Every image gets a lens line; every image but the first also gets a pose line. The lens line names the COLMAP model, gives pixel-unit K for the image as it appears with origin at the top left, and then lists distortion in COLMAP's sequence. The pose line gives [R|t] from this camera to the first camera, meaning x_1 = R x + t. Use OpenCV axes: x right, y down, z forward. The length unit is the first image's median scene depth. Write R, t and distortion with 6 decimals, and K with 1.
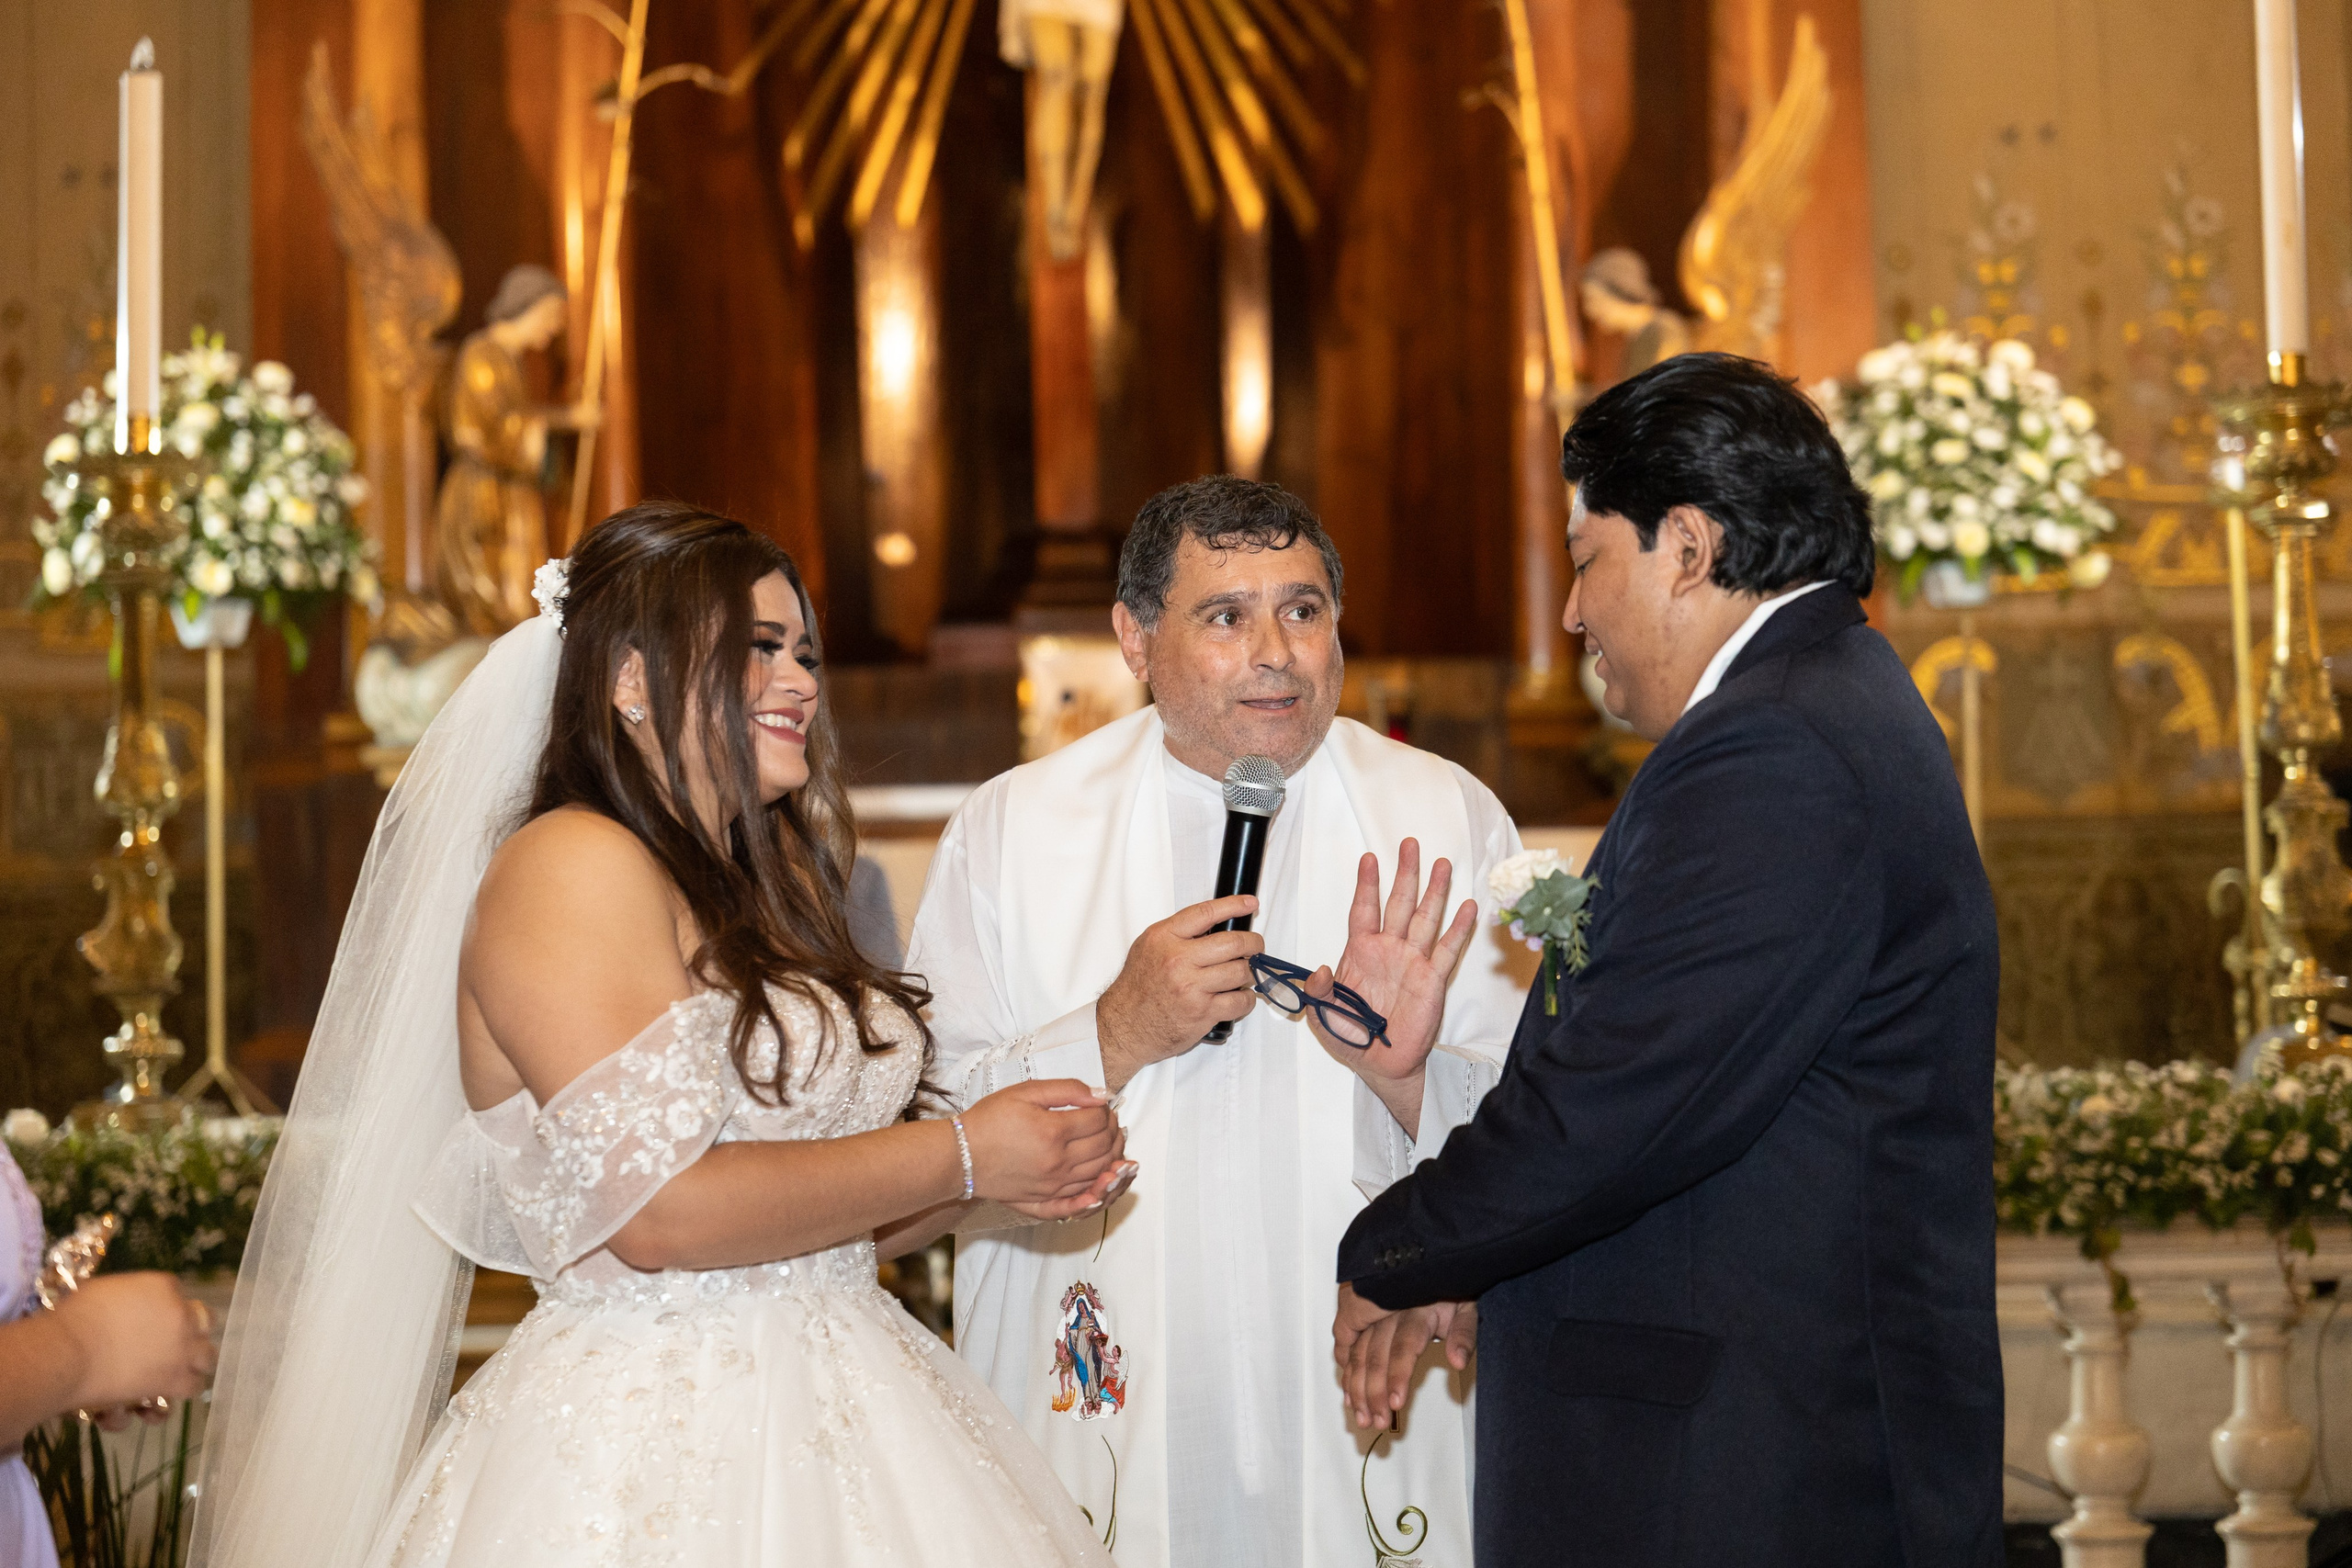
lens RADIAL K [[4703.6, 0, 1245.1], [0, 4703.6, 784.1], [0, 0, 1]] dist [0.015917, -0.475852]
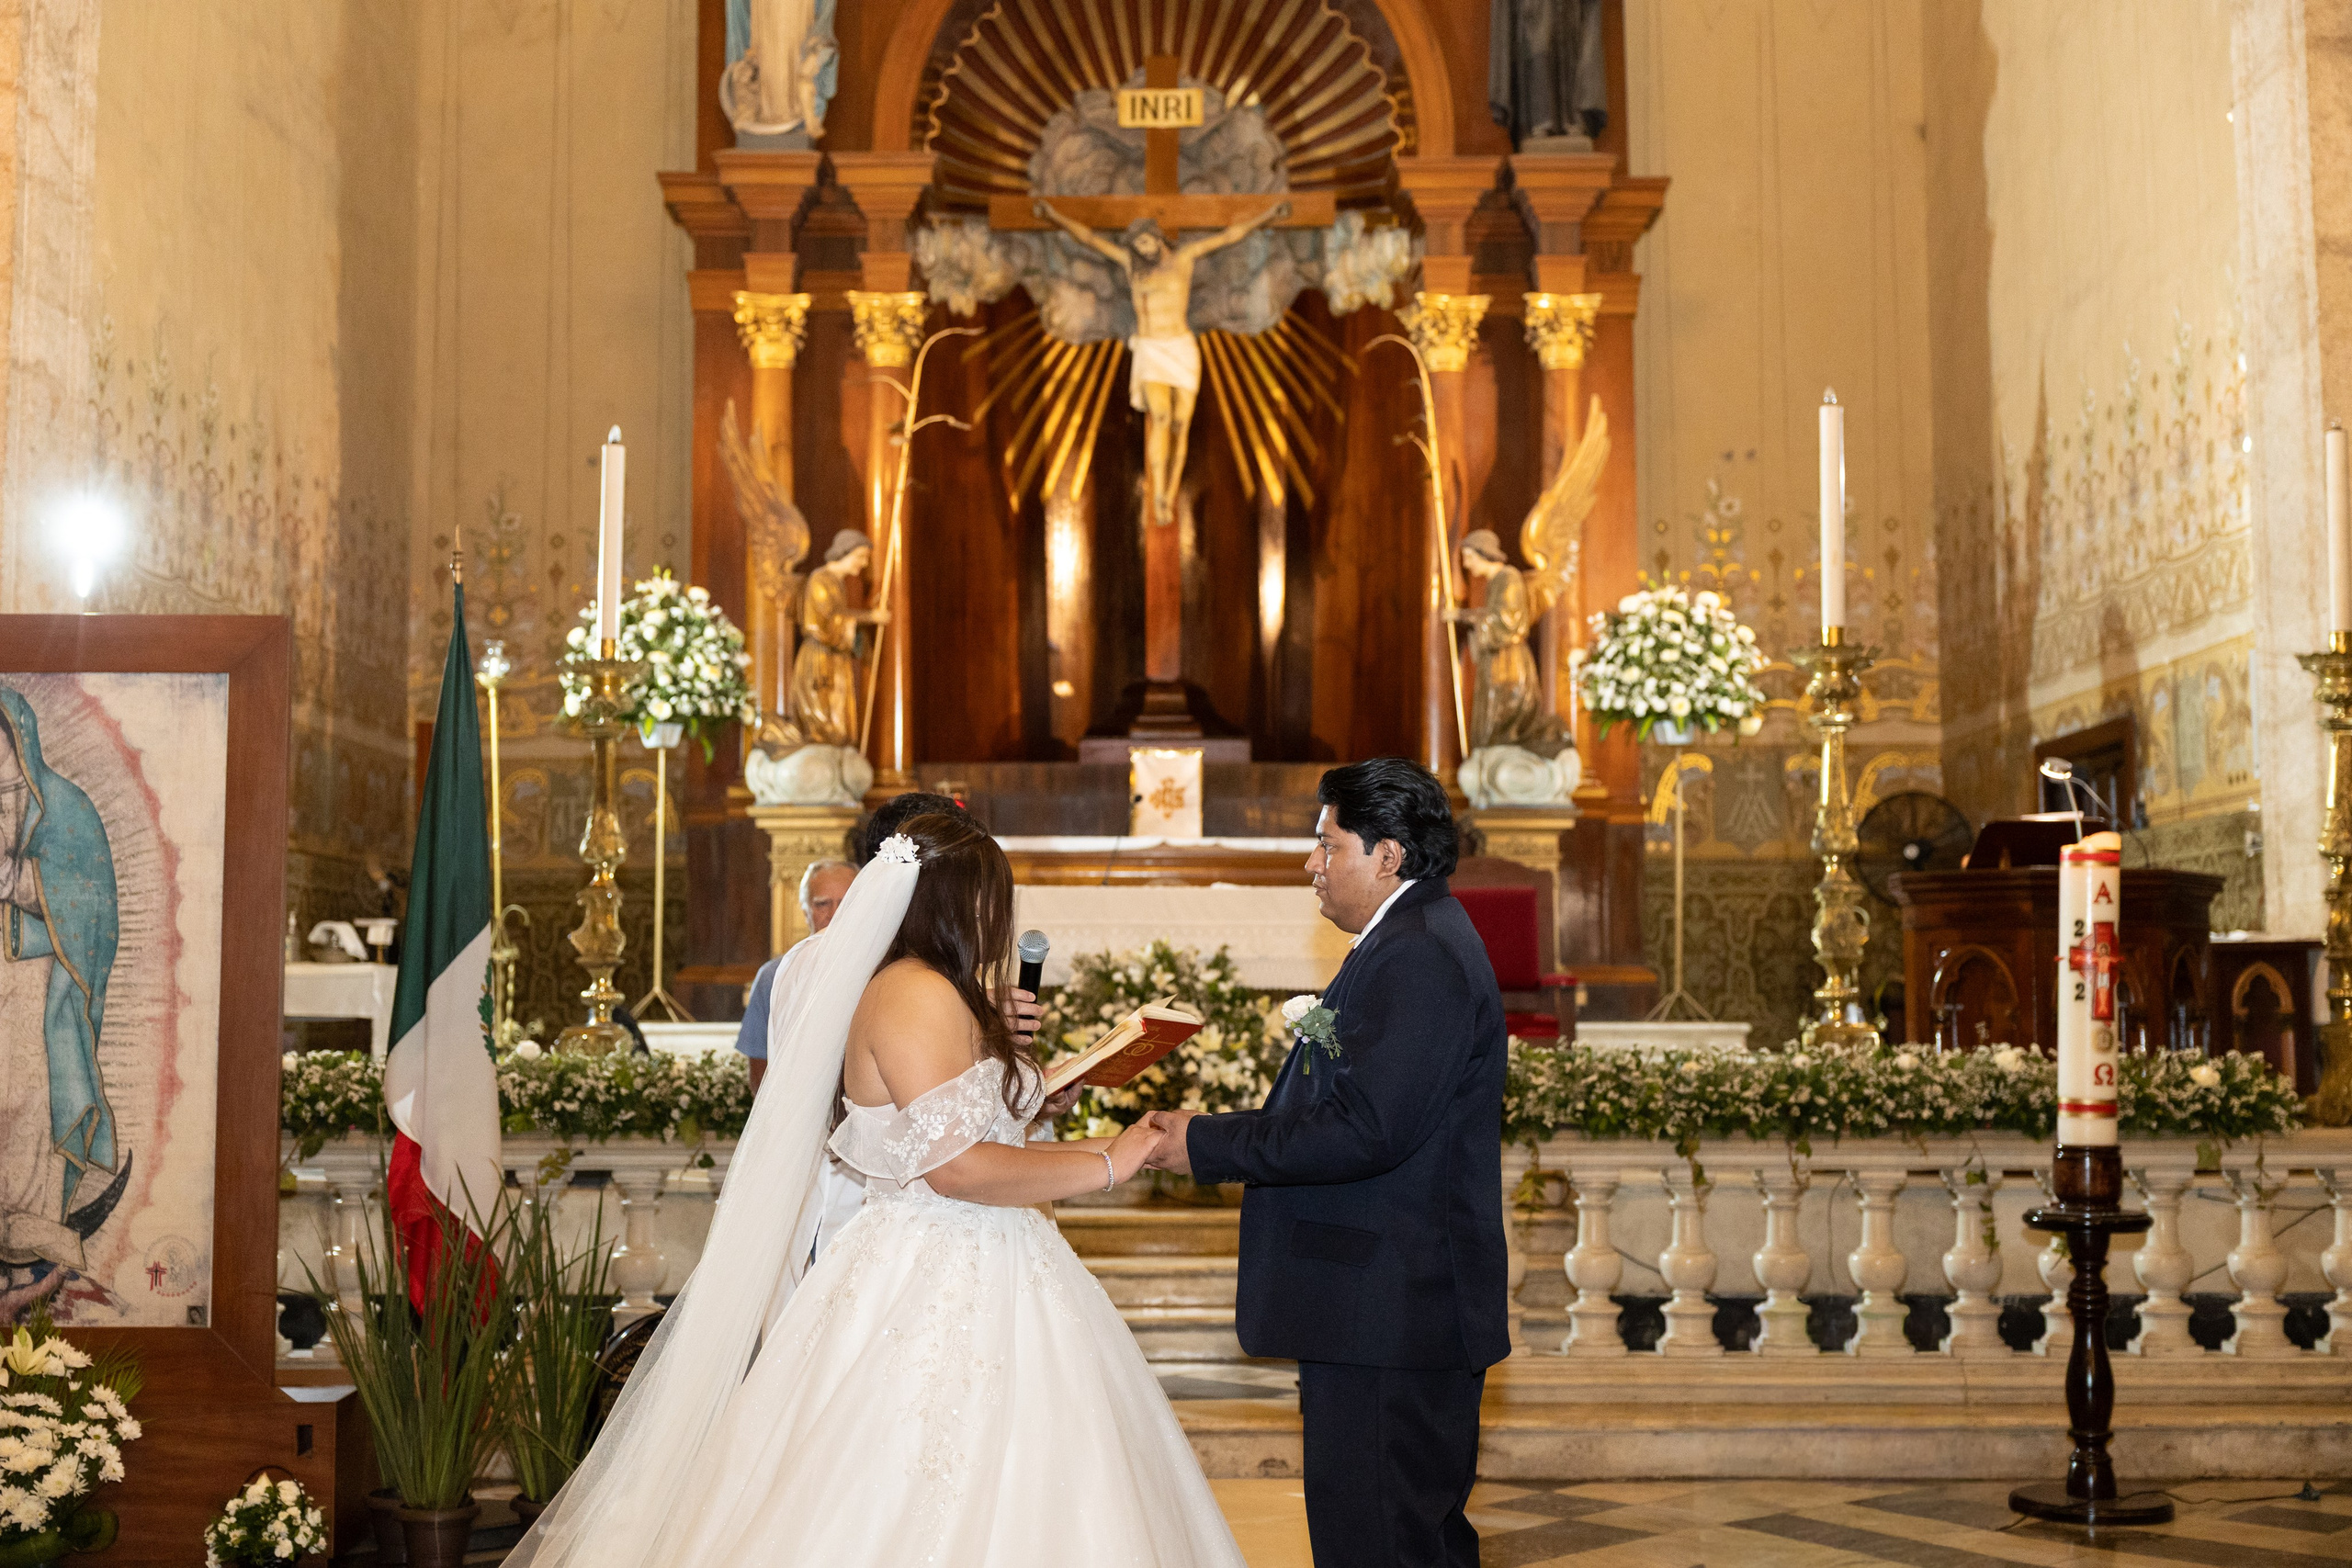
lens RADIAL K [[2873.0, 0, 1176.0], [0, 2873.0, 784.0], [0, 0, 1]] dist [0.011254, -0.092634]
pose [[0.998462, 0.022115, -0.050835, 0.025344], [-0.022123, 0.999755, 0.000405, -0.020884], [0.050832, 0.000720, 0.998707, -0.052903]]
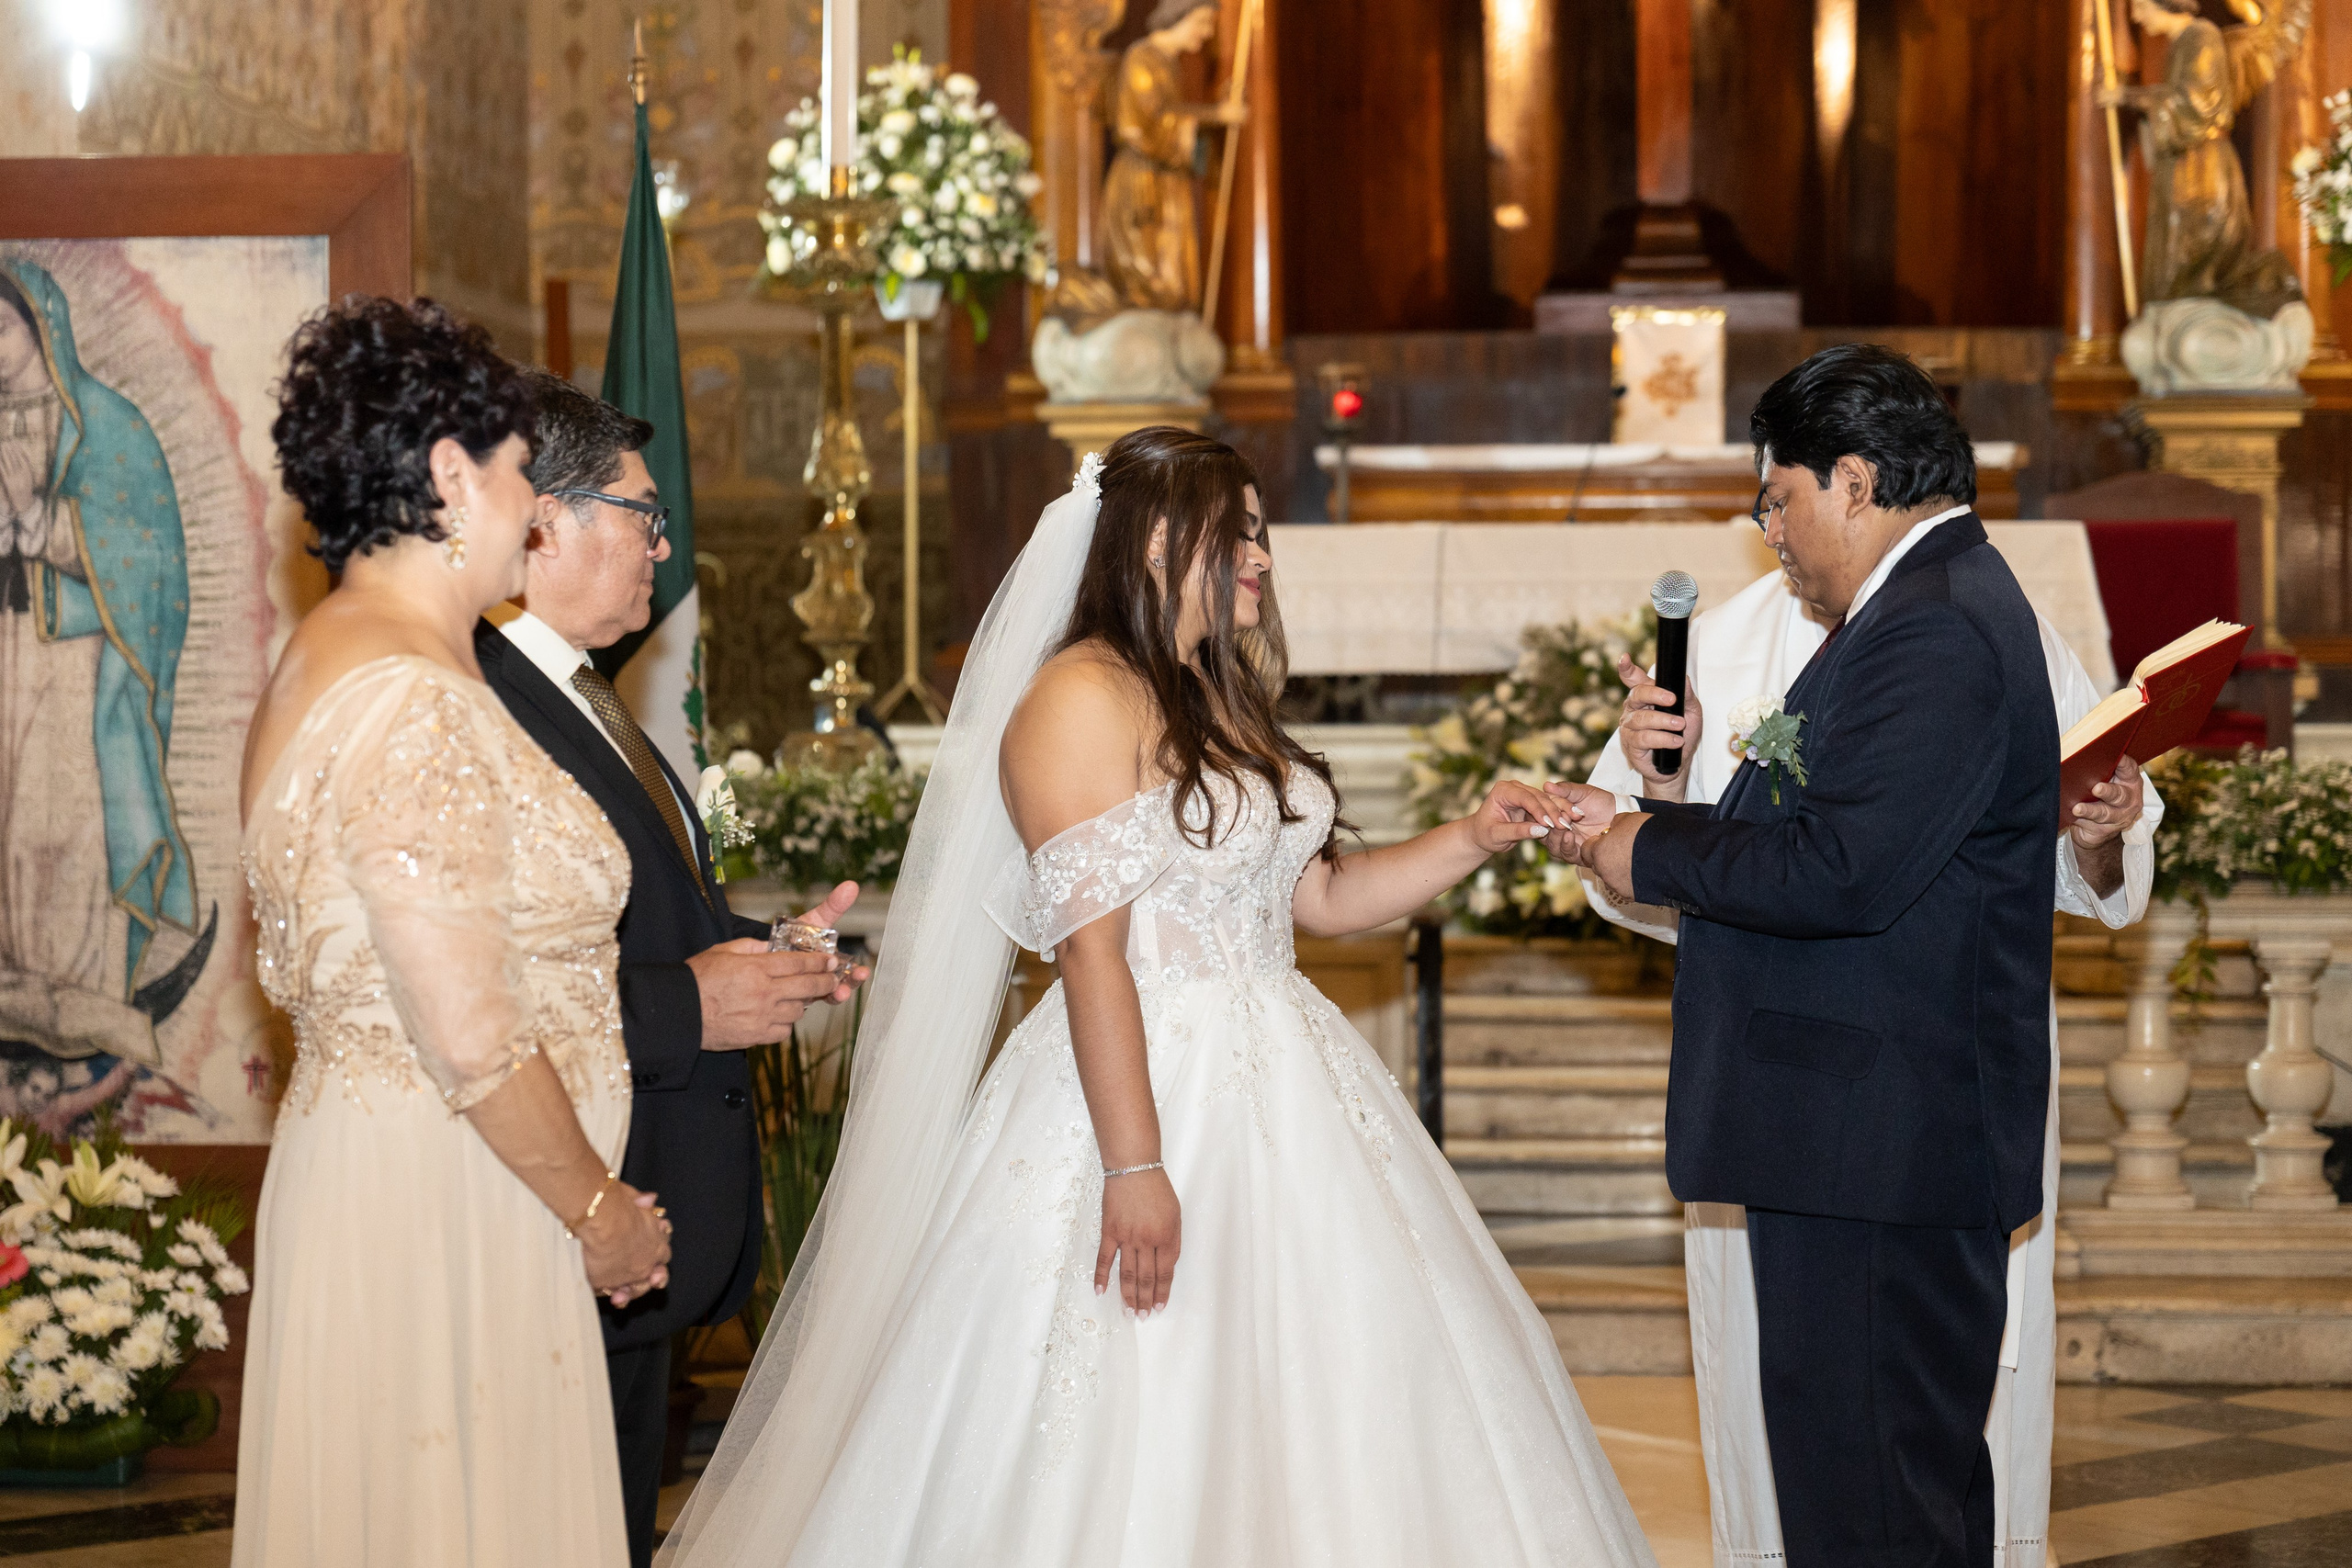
lens RADIAL K [[4545.0, 0, 1176.0], [0, 4545.0, 784.0], [0, 0, 1]] dist [0.085457, -0.167307]
pose [[0.986404, 0.026846, -0.162133, 0.032314], [-0.011067, 0.995179, 0.097447, -0.025503], [0.163967, -0.094327, 0.981946, -0.110861]]
